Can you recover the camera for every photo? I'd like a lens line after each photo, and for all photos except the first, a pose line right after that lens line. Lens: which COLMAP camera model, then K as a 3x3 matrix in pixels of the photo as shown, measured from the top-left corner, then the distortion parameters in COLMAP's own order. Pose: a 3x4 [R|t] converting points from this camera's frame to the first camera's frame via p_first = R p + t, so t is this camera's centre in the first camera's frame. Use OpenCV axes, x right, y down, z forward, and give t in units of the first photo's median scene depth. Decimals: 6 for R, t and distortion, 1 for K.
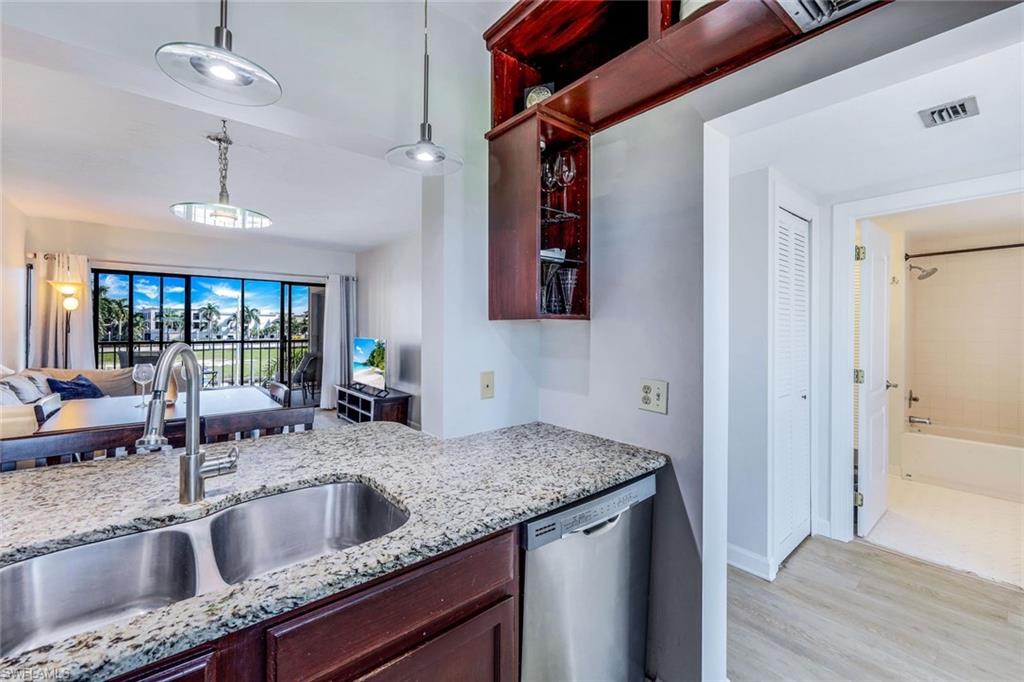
lens RADIAL K [[422.5, 0, 510.8], [0, 422.5, 336.5], [0, 0, 1]] dist [-0.001753, -0.000019]
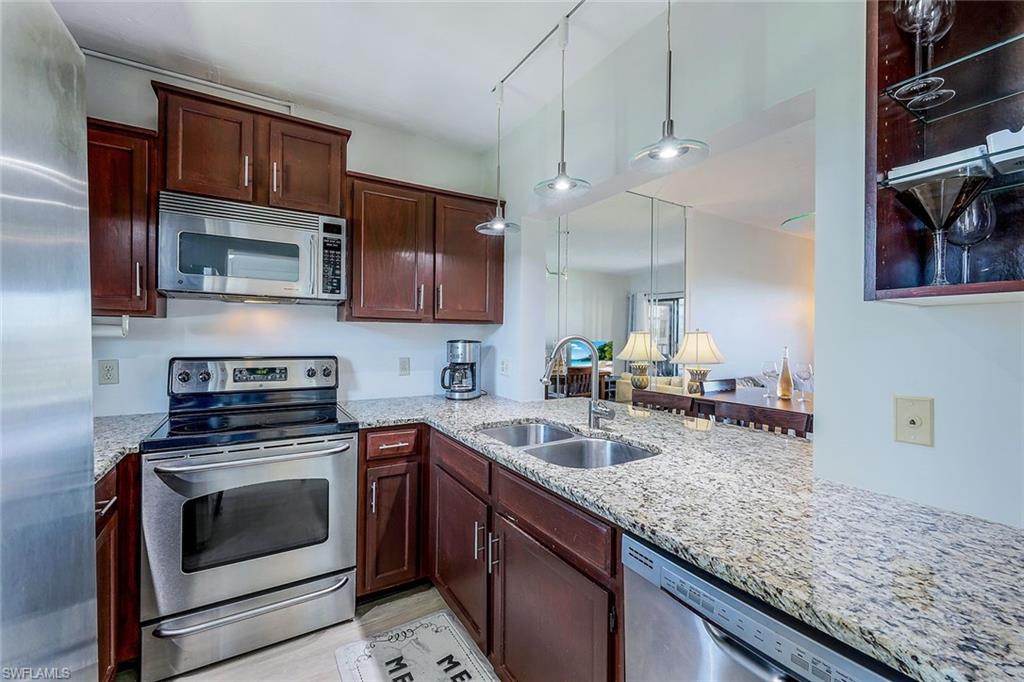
lens RADIAL K [[422.5, 0, 510.8], [0, 422.5, 336.5], [0, 0, 1]] dist [-0.001753, -0.000019]
pose [[-0.166913, -0.012081, -0.985898, 0.905506], [-0.023198, 0.999696, -0.008323, 0.027048], [0.985699, 0.021482, -0.167142, 0.824475]]
